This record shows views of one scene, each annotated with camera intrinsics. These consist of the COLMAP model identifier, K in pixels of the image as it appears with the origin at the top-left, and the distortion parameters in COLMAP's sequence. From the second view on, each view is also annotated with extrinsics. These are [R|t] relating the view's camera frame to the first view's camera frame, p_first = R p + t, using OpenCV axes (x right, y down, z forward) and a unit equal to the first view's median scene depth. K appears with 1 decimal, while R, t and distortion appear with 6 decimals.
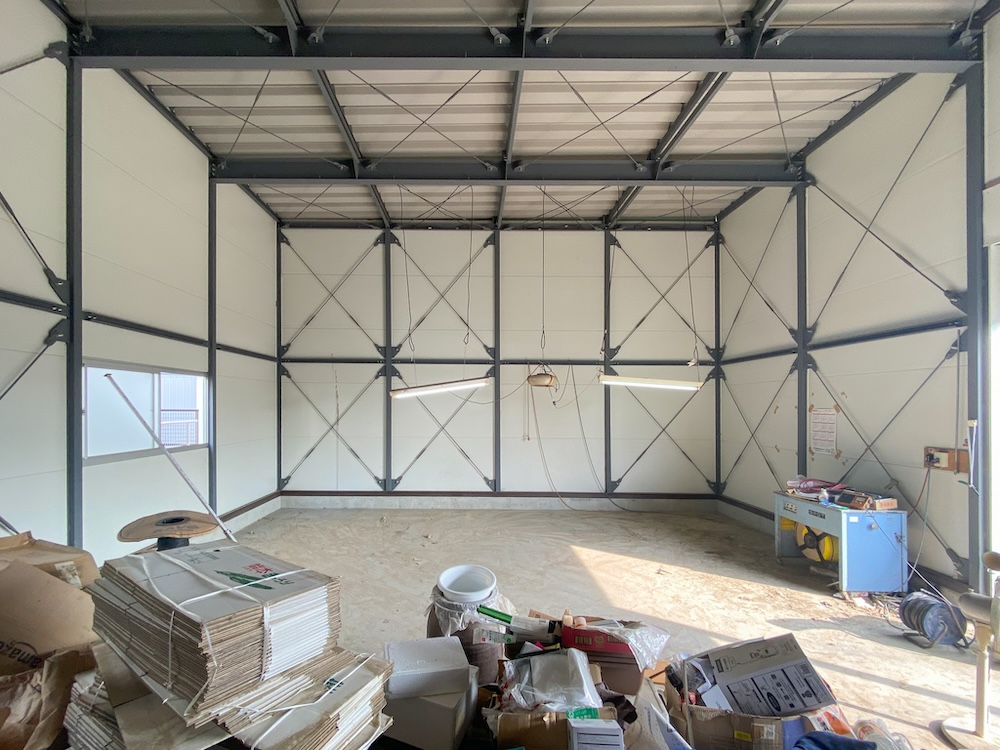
lens RADIAL K [[413.2, 0, 474.3], [0, 413.2, 406.0], [0, 0, 1]] dist [0.003050, -0.000016]
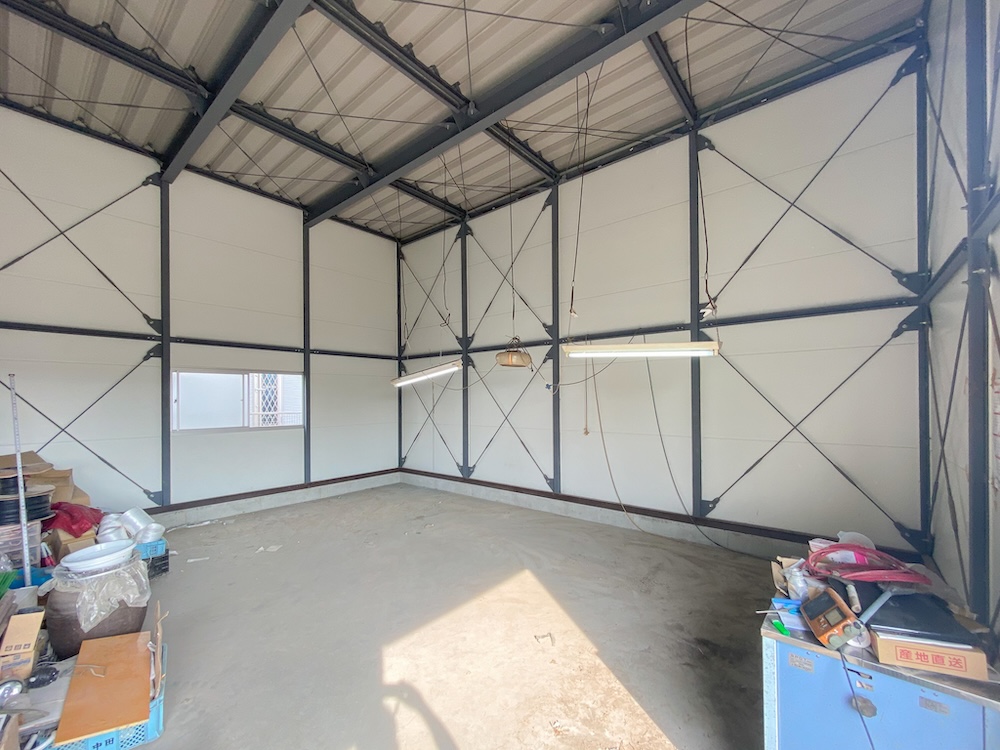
lens RADIAL K [[404.8, 0, 501.5], [0, 404.8, 398.4], [0, 0, 1]] dist [0.031493, -0.000186]
pose [[0.780028, -0.013524, -0.625598, 0.496063], [0.014360, 0.999890, -0.003711, 0.013623], [0.625579, -0.006089, 0.780137, 0.275692]]
